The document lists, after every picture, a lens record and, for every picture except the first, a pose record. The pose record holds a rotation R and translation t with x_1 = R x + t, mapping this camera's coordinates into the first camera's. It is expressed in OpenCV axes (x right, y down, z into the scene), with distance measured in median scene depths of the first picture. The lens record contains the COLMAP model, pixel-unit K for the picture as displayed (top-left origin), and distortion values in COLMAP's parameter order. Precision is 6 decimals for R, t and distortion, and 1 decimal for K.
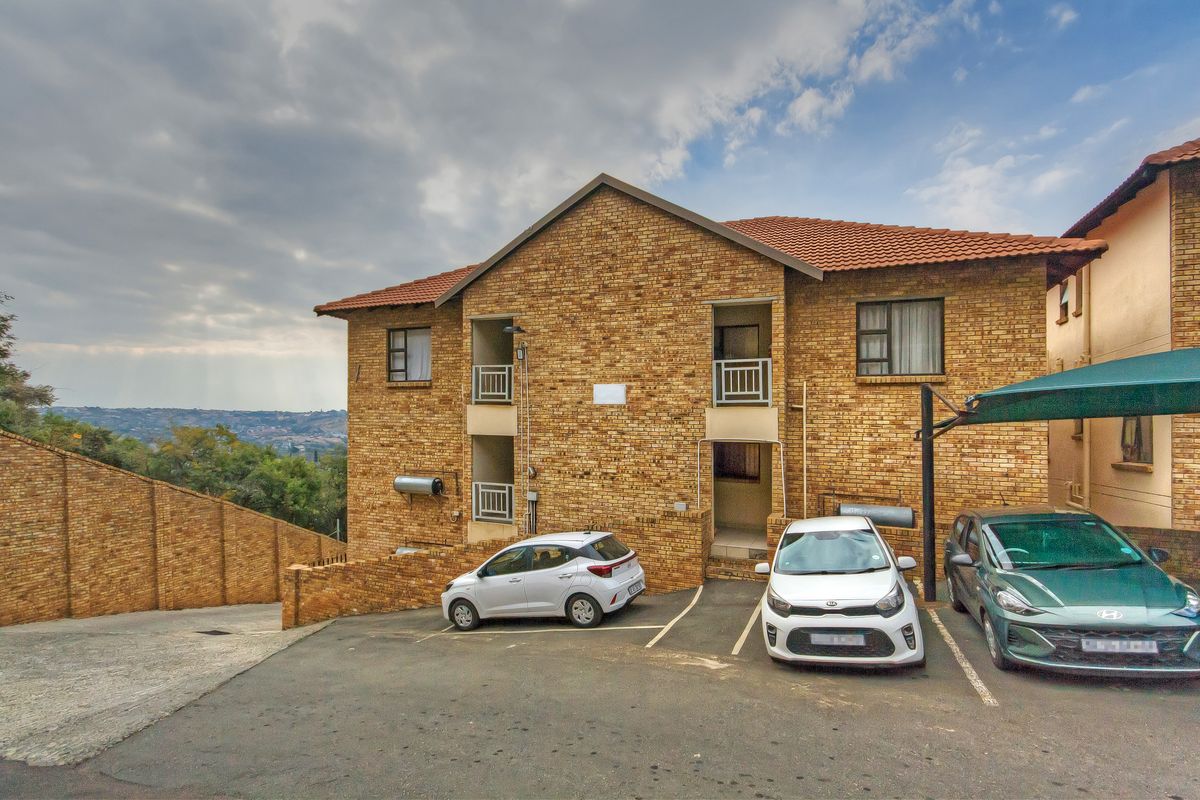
lens RADIAL K [[548.7, 0, 600.9], [0, 548.7, 427.5], [0, 0, 1]] dist [0.000608, 0.000240]
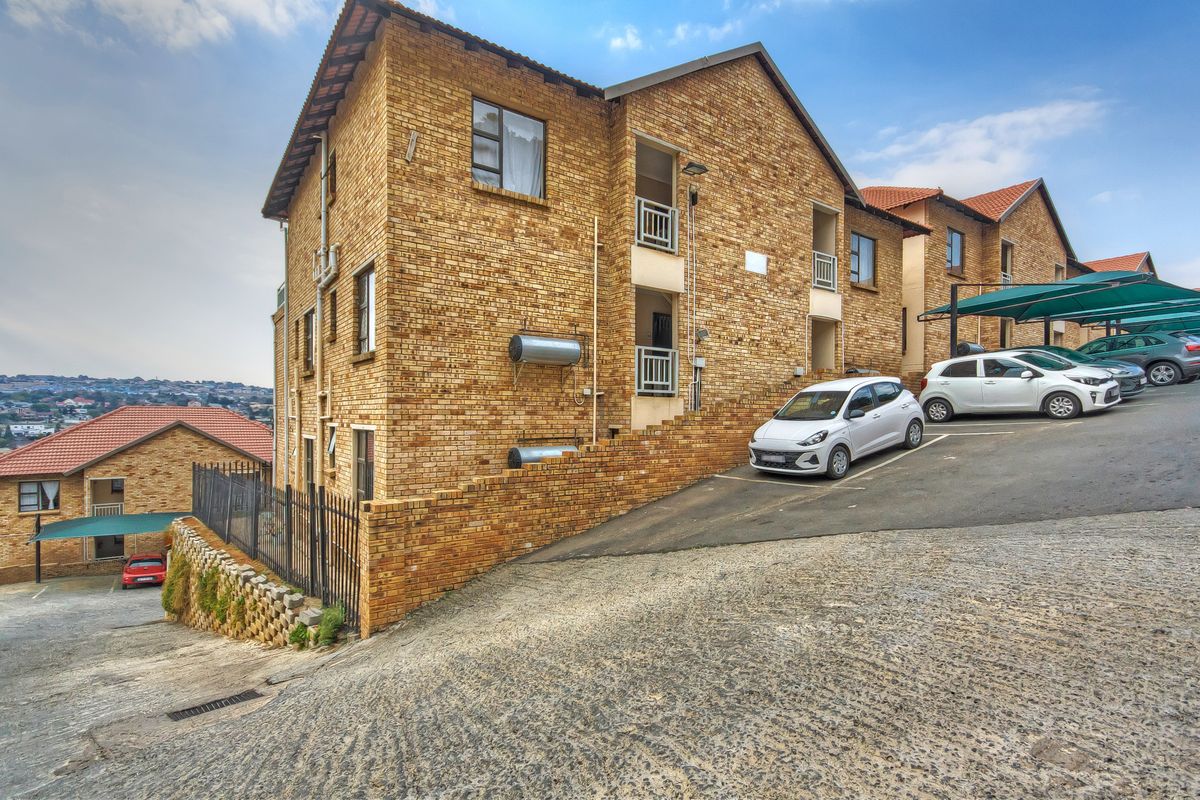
lens RADIAL K [[576.1, 0, 600.0], [0, 576.1, 400.0], [0, 0, 1]] dist [0.002352, 0.000389]
pose [[0.537780, -0.005788, 0.843066, -0.991106], [-0.004430, 0.999943, 0.009691, 0.175700], [-0.843074, -0.008946, 0.537723, 0.628060]]
